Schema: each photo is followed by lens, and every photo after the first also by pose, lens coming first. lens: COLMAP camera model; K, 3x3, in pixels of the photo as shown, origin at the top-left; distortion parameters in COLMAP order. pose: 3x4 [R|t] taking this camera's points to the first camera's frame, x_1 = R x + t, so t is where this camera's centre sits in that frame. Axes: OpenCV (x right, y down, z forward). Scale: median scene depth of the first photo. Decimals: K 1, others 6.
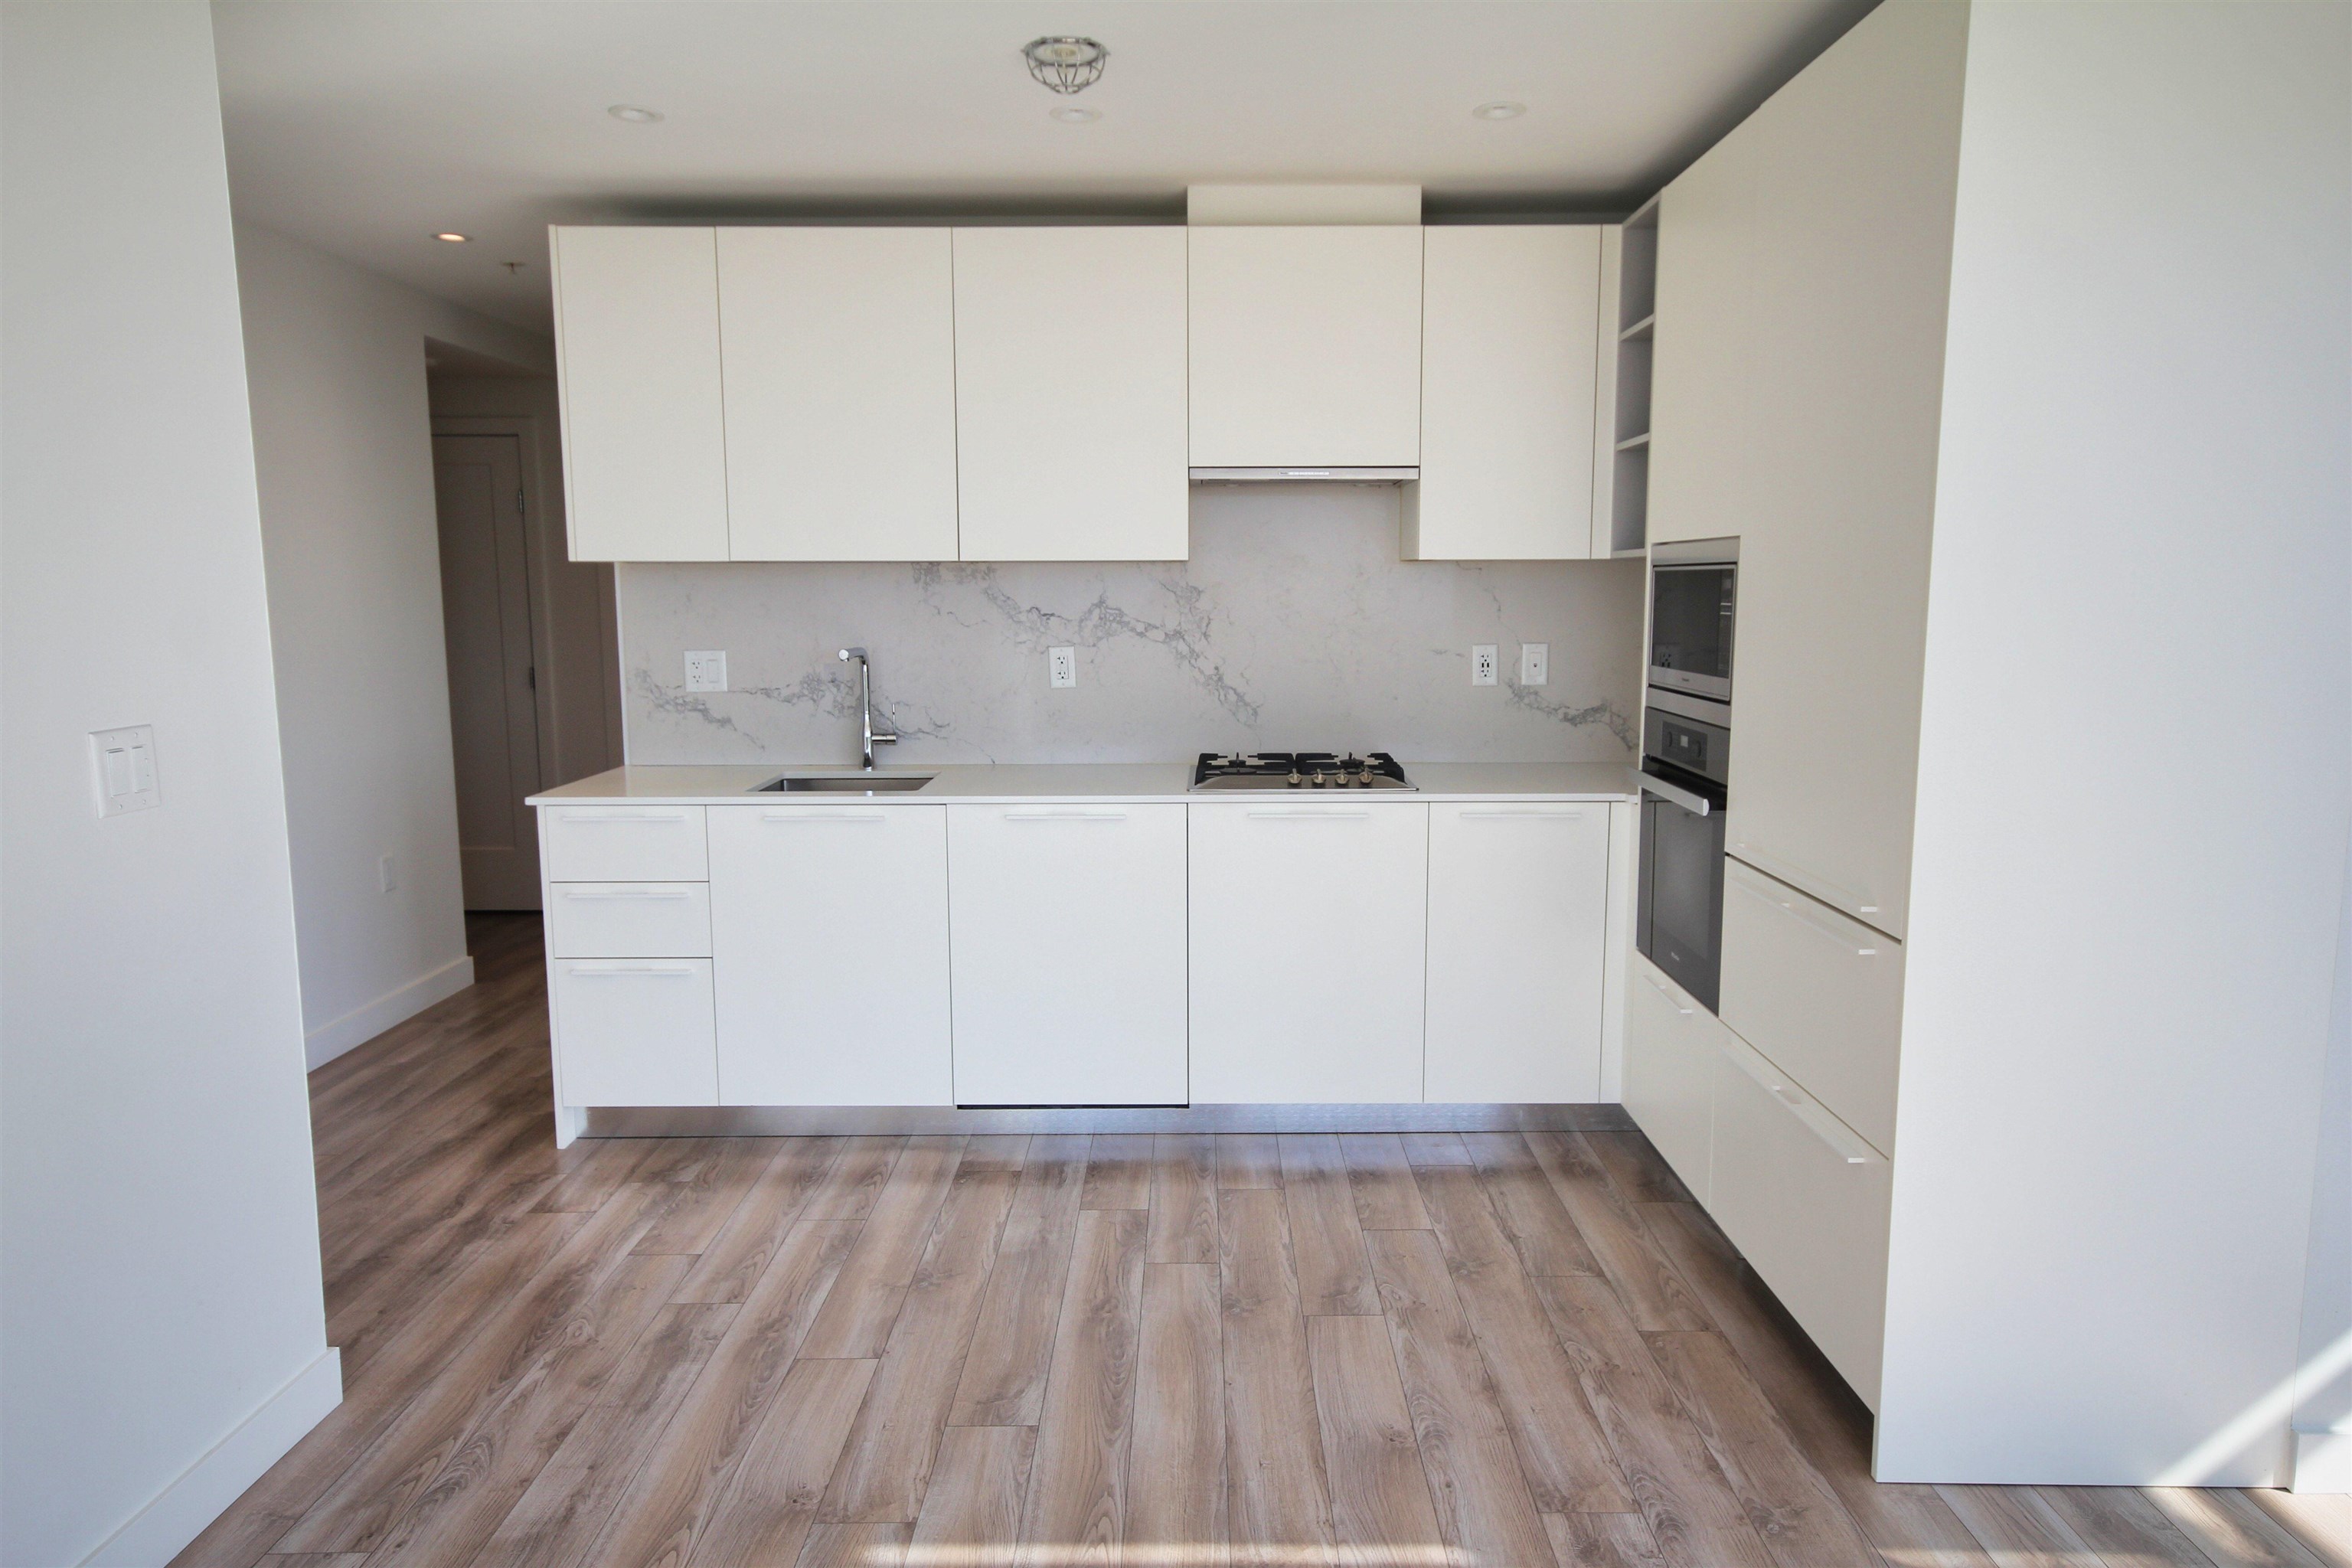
lens RADIAL K [[1585.0, 0, 1182.9], [0, 1585.0, 788.9], [0, 0, 1]] dist [0.009640, 0.000658]
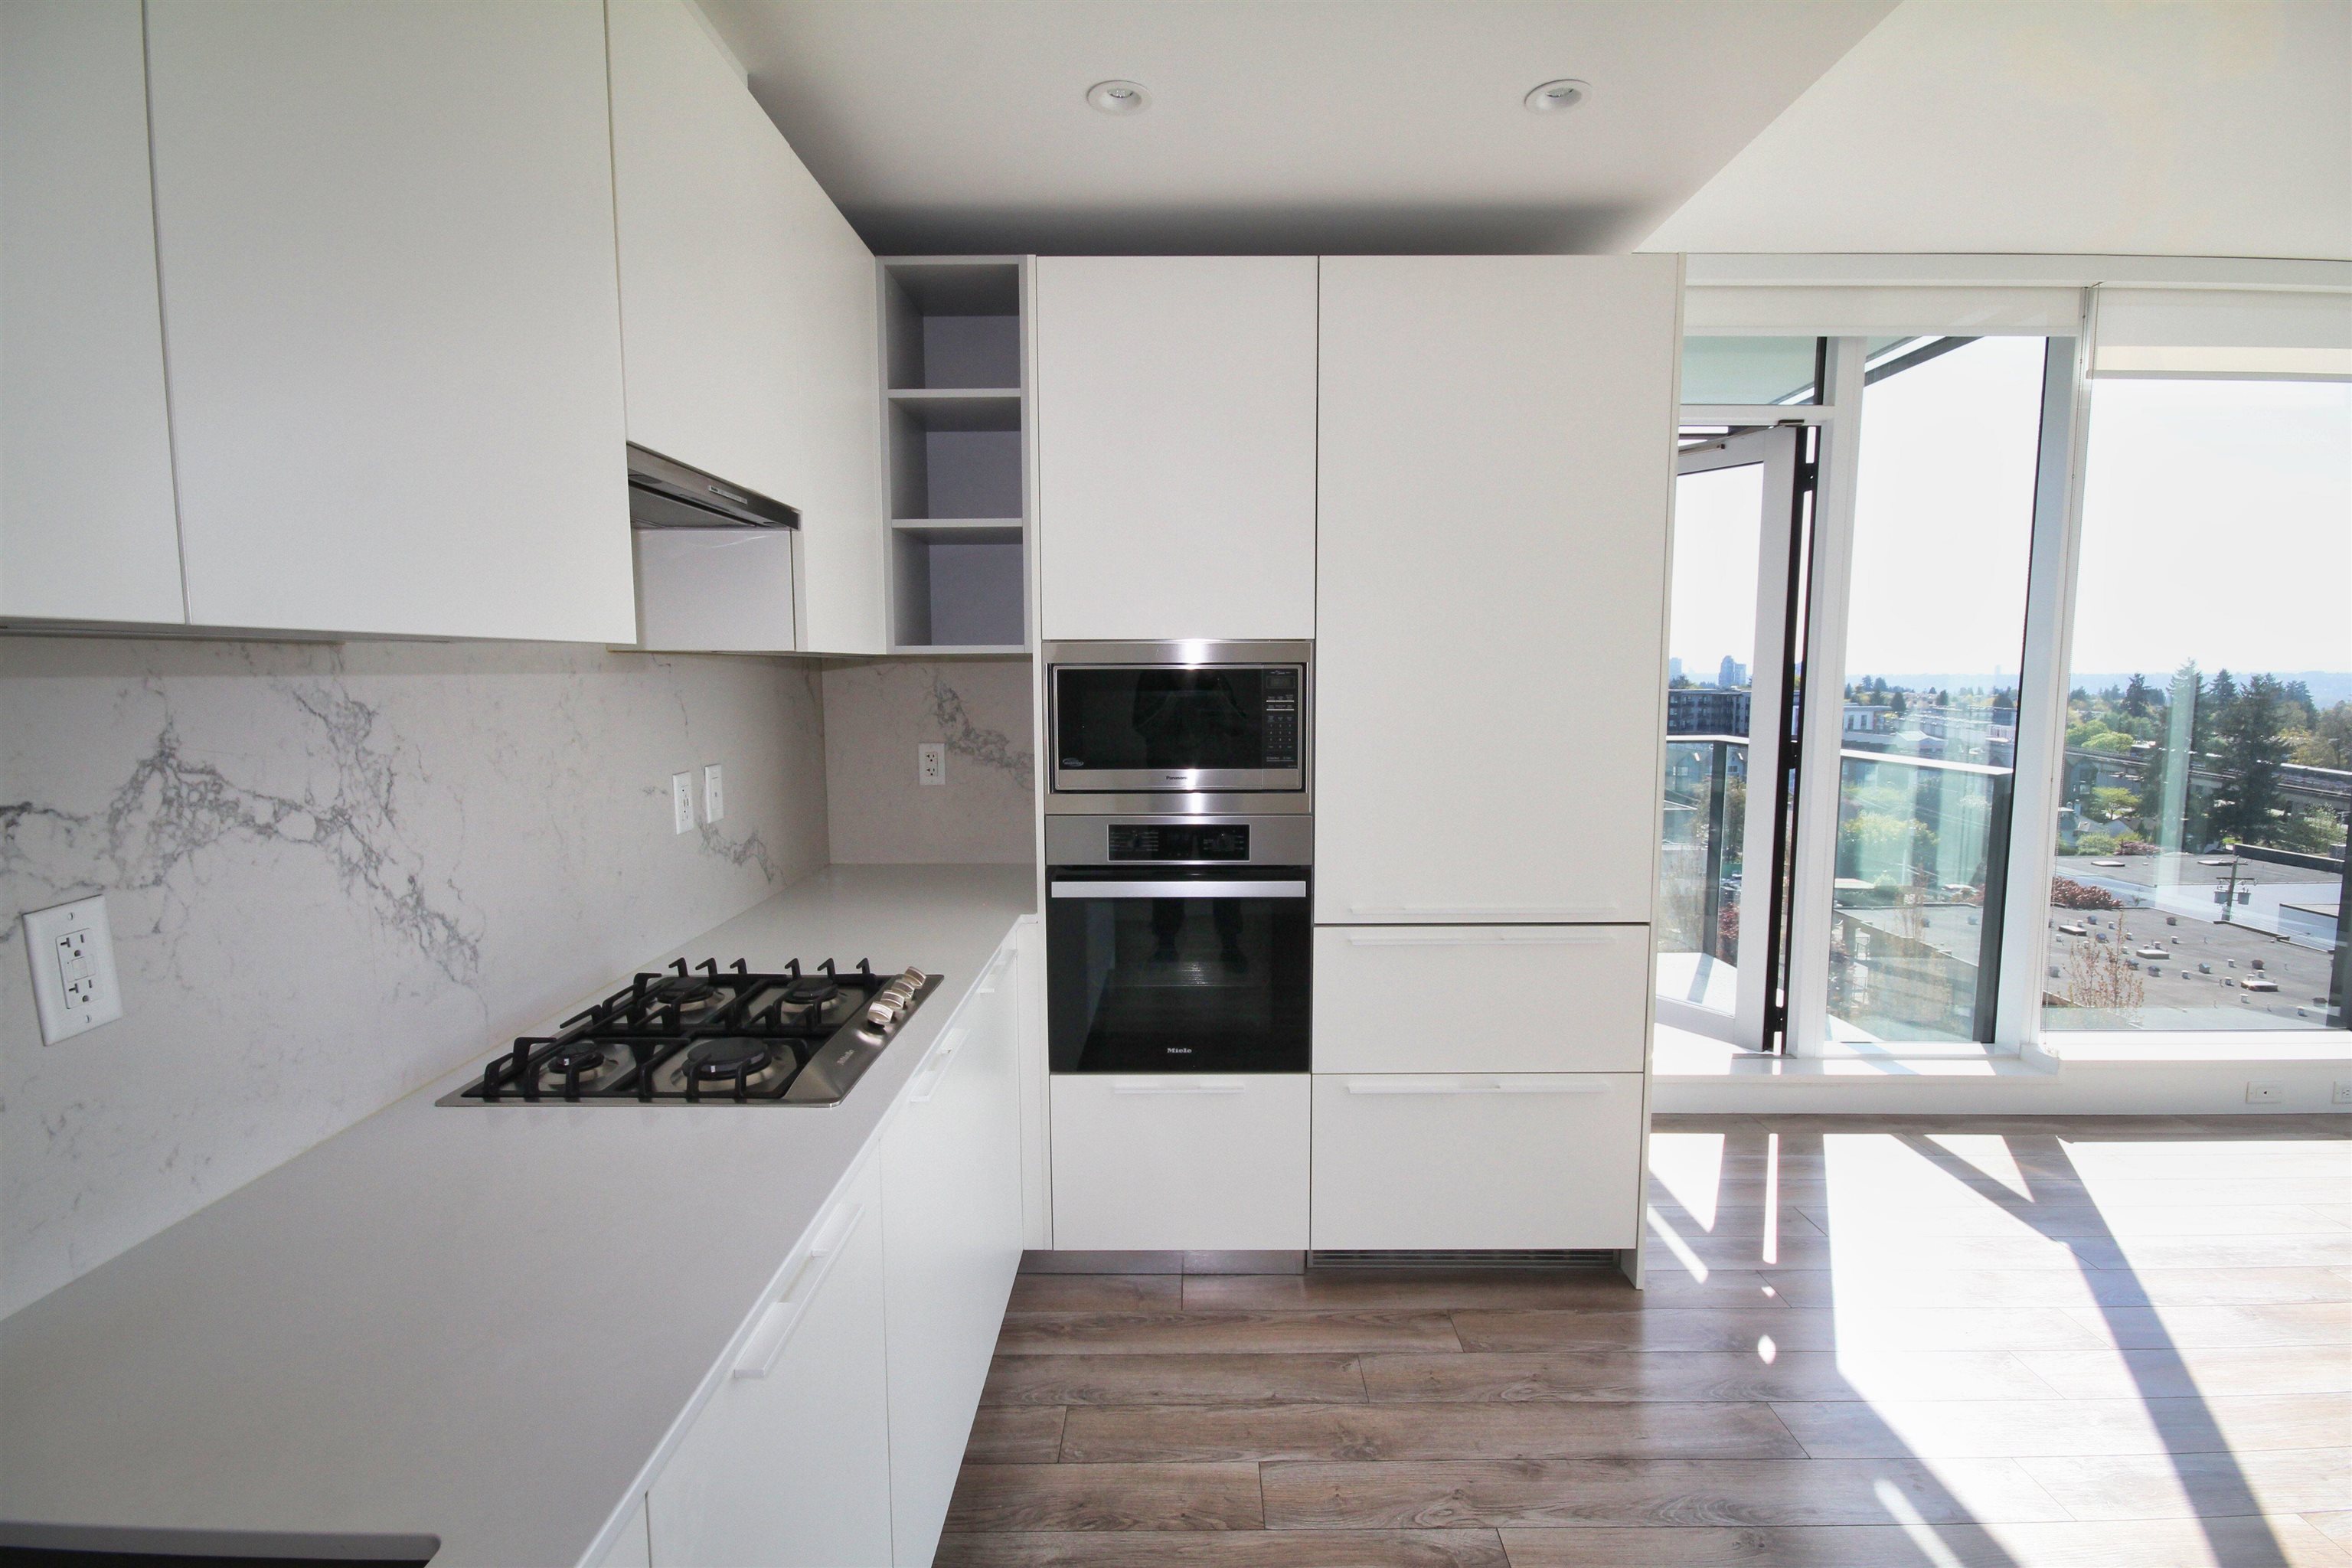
lens RADIAL K [[1114.5, 0, 1185.8], [0, 1114.5, 778.7], [0, 0, 1]] dist [-0.003330, -0.000275]
pose [[-0.027175, -0.096363, 0.994975, -0.300922], [0.135563, 0.985792, 0.099176, -0.106477], [-0.990396, 0.137577, -0.013726, 0.782031]]
